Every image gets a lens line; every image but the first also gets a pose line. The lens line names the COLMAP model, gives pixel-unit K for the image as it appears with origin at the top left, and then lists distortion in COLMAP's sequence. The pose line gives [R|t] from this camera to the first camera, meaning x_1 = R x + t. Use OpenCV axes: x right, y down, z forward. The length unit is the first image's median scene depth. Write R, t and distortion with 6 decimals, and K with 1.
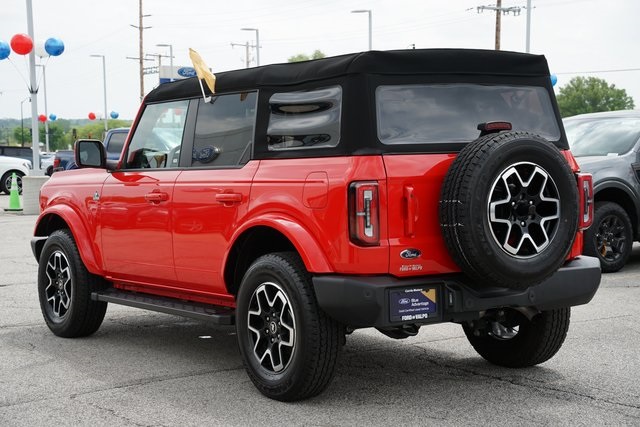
lens RADIAL K [[1187.0, 0, 320.0], [0, 1187.0, 213.5], [0, 0, 1]] dist [0.408031, 0.071587]
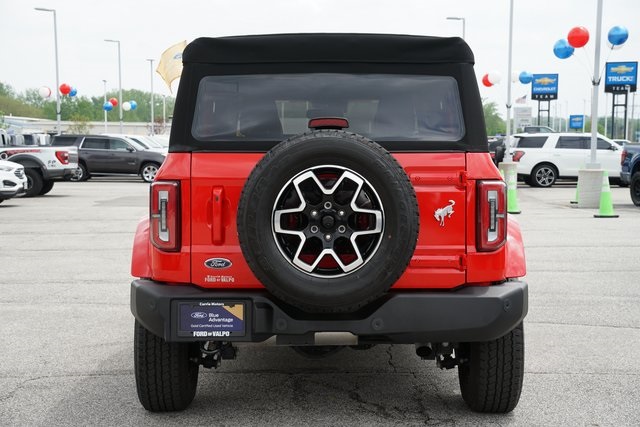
lens RADIAL K [[1187.0, 0, 320.0], [0, 1187.0, 213.5], [0, 0, 1]] dist [0.408031, 0.071587]
pose [[0.830146, 0.049295, -0.555363, 0.636852], [-0.045333, 0.998754, 0.020888, -0.025995], [0.555700, 0.007836, 0.831346, 0.293480]]
